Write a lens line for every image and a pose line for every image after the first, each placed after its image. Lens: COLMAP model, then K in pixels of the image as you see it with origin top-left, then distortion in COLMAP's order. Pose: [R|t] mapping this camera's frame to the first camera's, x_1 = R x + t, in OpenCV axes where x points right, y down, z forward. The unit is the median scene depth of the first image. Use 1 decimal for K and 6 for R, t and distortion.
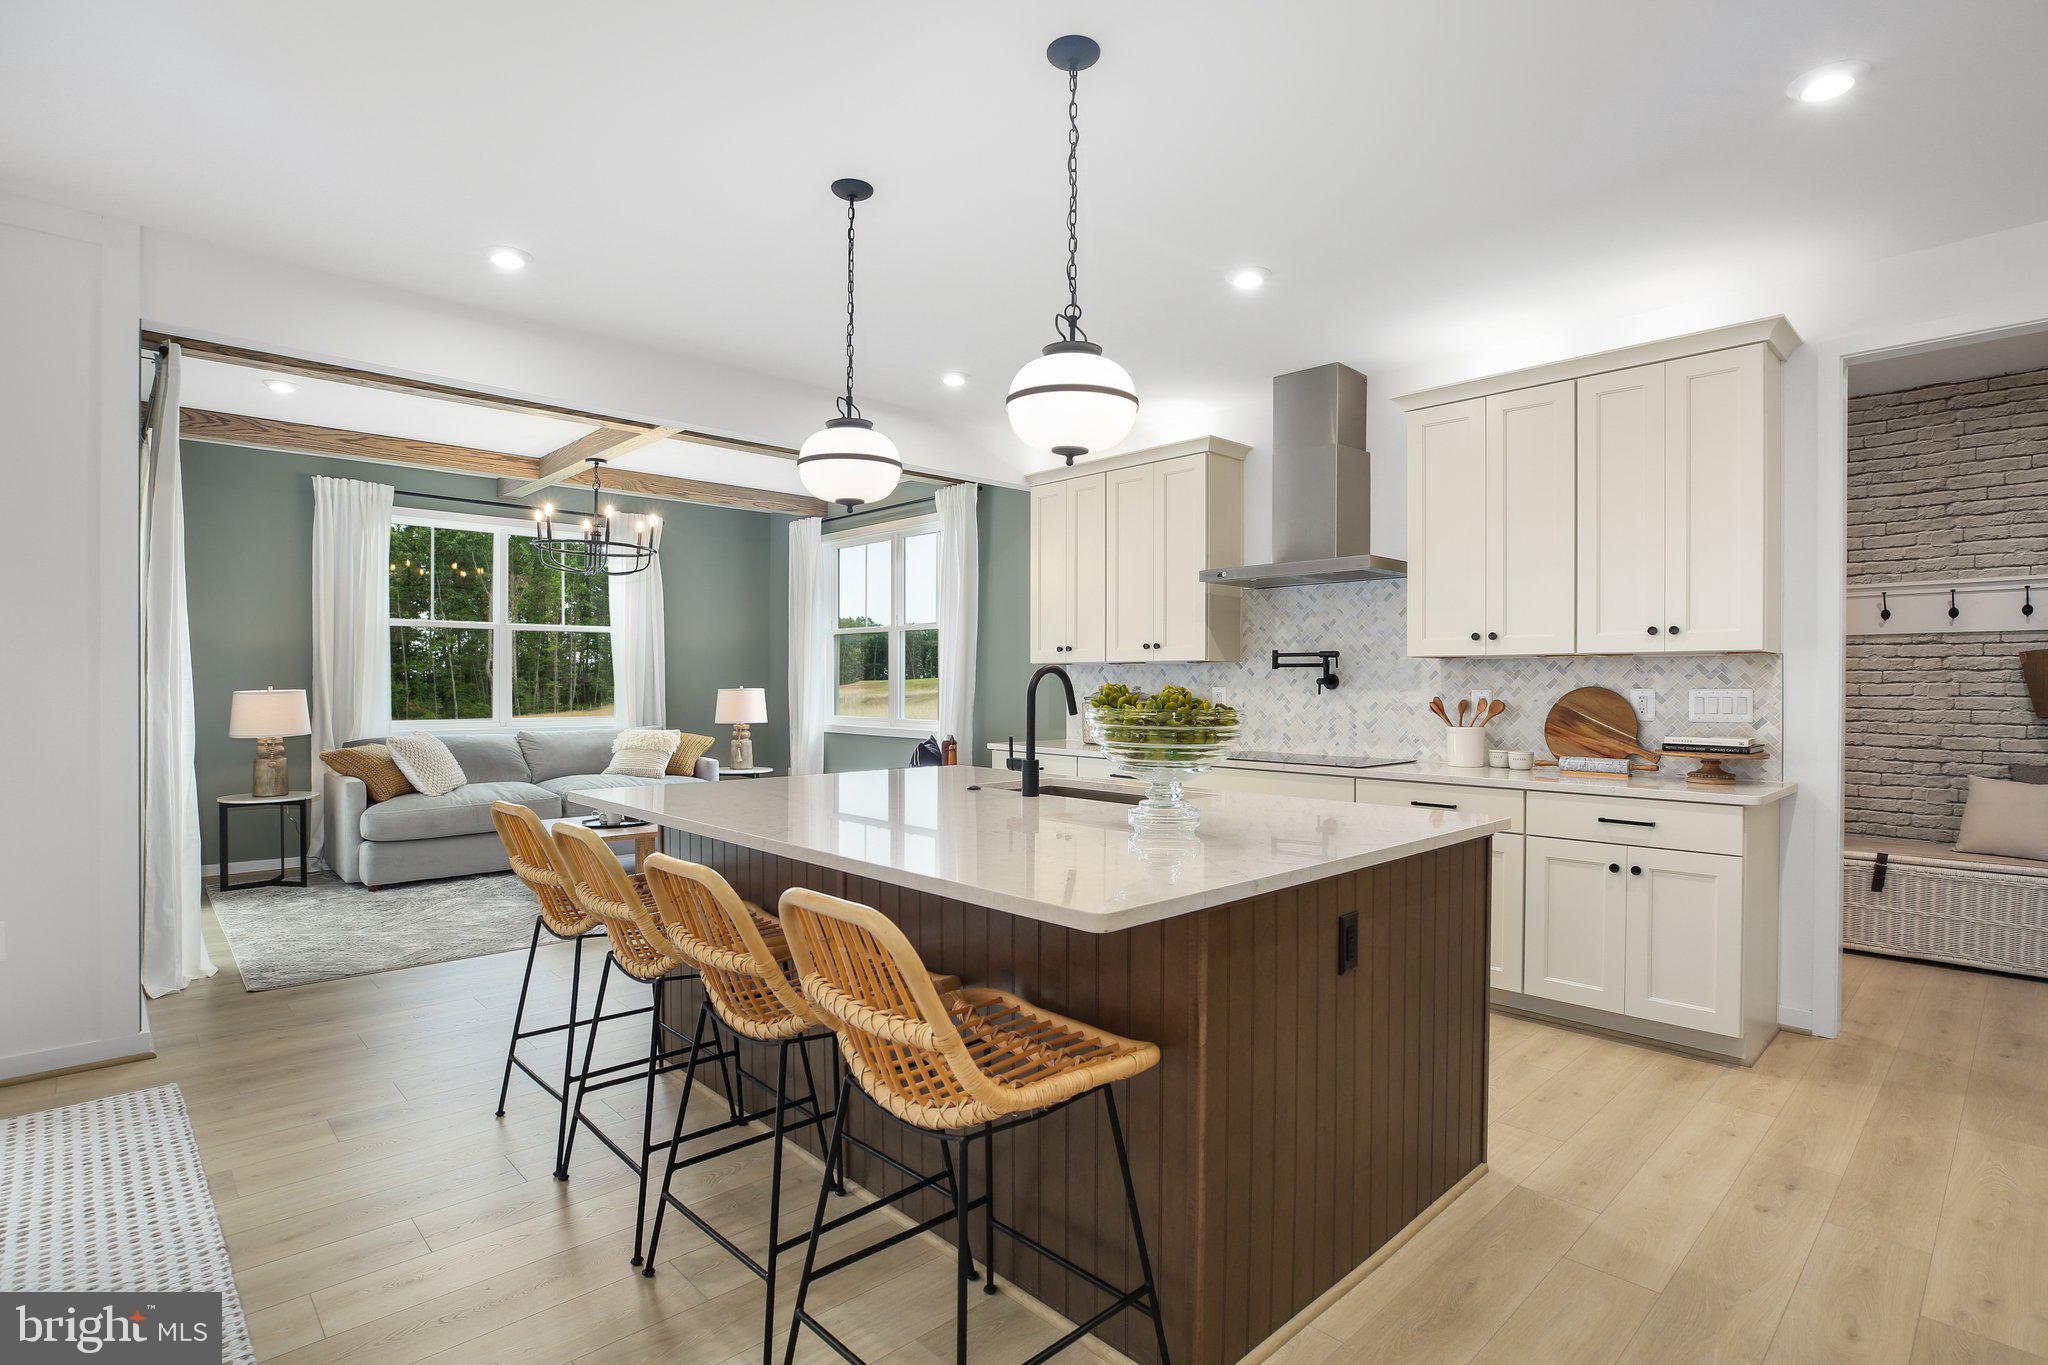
lens RADIAL K [[1017.0, 0, 1024.2], [0, 1017.0, 692.7], [0, 0, 1]] dist [-0.003916, 0.000762]
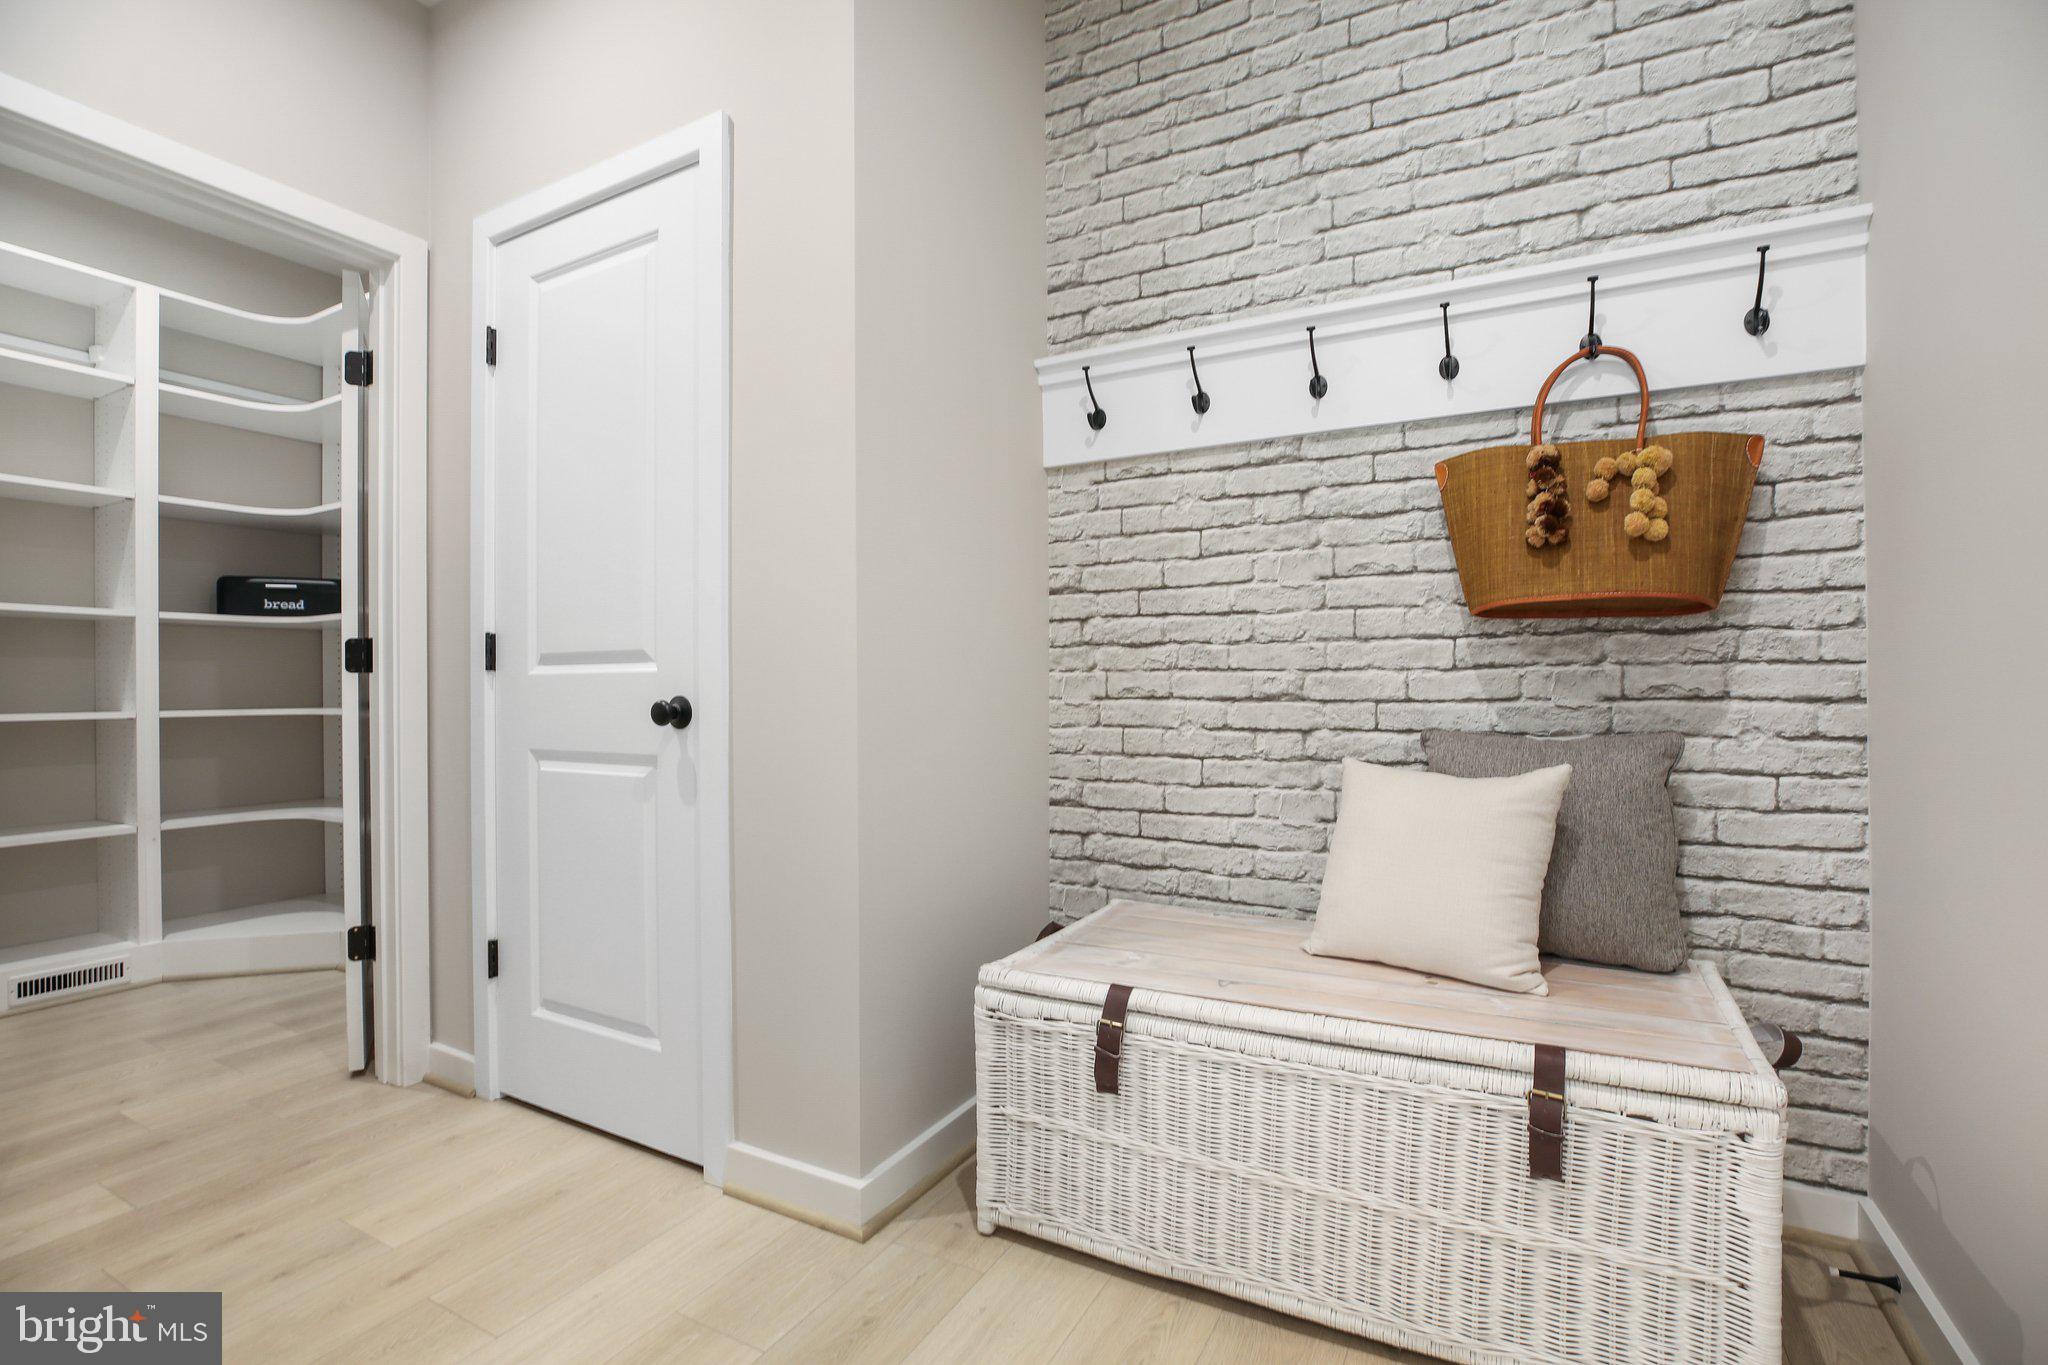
lens RADIAL K [[935.5, 0, 1024.1], [0, 935.5, 679.9], [0, 0, 1]] dist [-0.029284, 0.000835]
pose [[0.959541, -0.008812, 0.281431, 0.701429], [0.012287, 0.999868, -0.010587, 0.051448], [-0.281300, 0.013617, 0.959523, 0.672616]]
